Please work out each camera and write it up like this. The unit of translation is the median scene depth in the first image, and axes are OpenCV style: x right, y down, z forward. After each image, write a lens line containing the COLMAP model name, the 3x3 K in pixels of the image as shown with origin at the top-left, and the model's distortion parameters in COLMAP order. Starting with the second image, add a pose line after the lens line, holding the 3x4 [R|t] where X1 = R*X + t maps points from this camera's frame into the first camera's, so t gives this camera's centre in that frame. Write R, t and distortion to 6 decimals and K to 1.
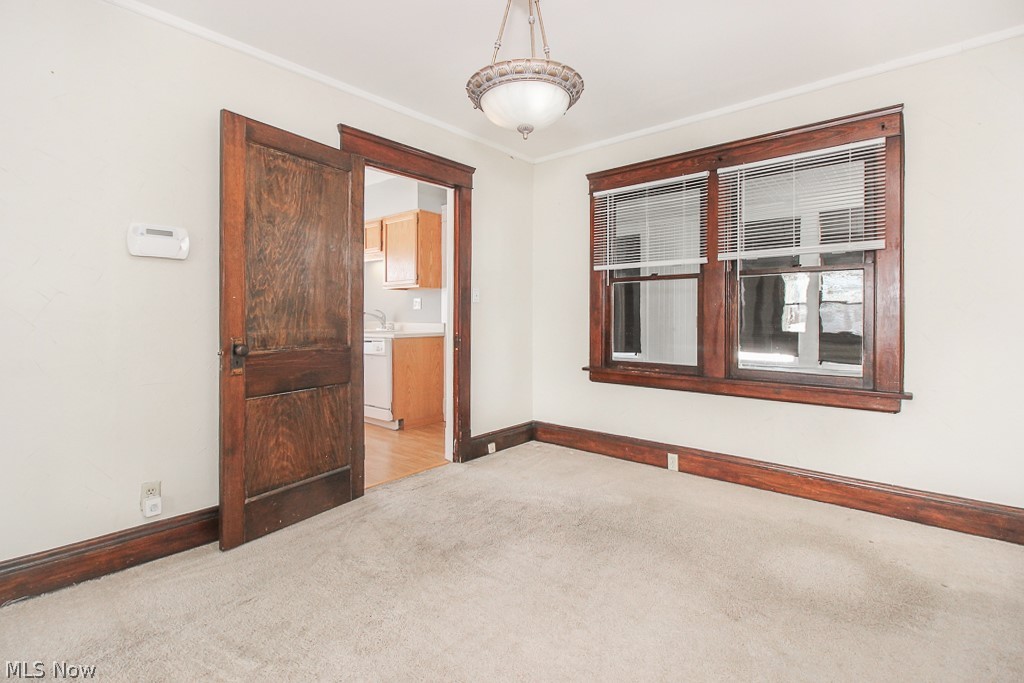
lens RADIAL K [[476.9, 0, 513.3], [0, 476.9, 320.0], [0, 0, 1]] dist [0.001377, -0.000691]
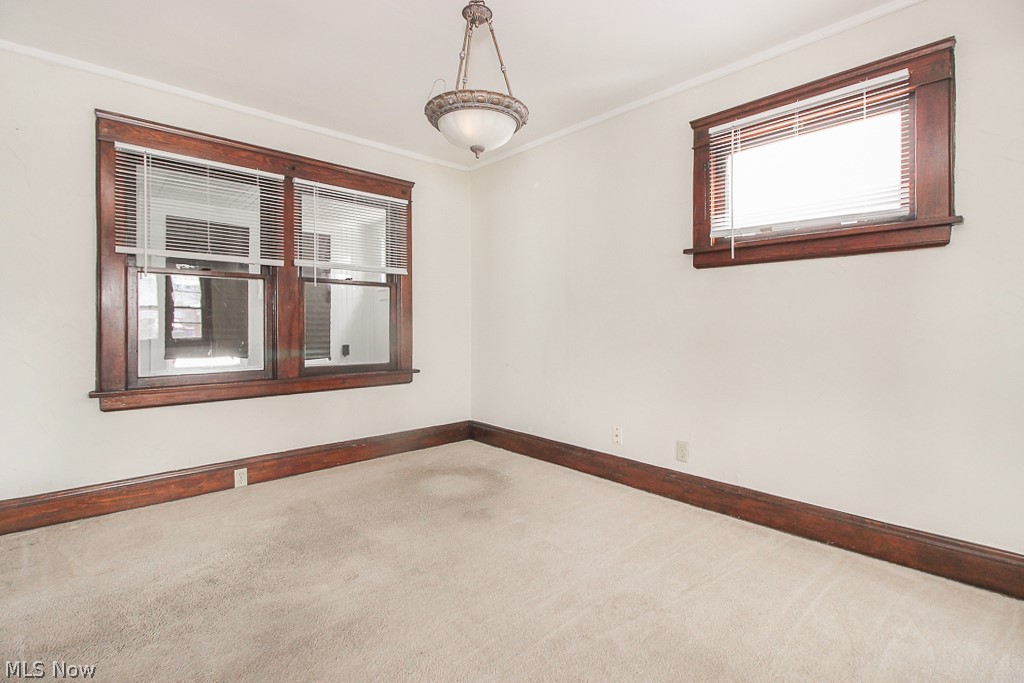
lens RADIAL K [[477.1, 0, 521.1], [0, 477.1, 332.7], [0, 0, 1]] dist [0.015419, -0.011353]
pose [[0.104521, -0.019444, 0.994333, -0.534009], [0.007052, 0.999798, 0.018809, 0.005697], [-0.994498, 0.005046, 0.104637, 0.376806]]
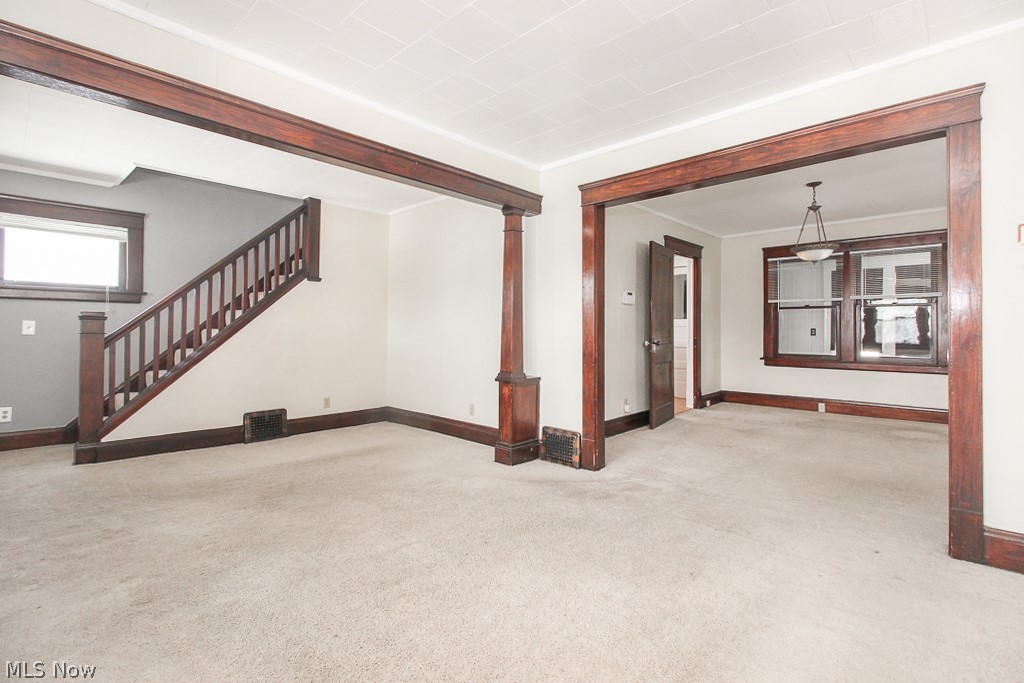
lens RADIAL K [[476.6, 0, 514.7], [0, 476.6, 323.7], [0, 0, 1]] dist [0.001129, 0.000239]
pose [[0.998989, -0.001358, -0.044942, -0.786377], [0.000599, 0.999857, -0.016899, 0.004787], [0.044958, 0.016855, 0.998847, -0.920180]]
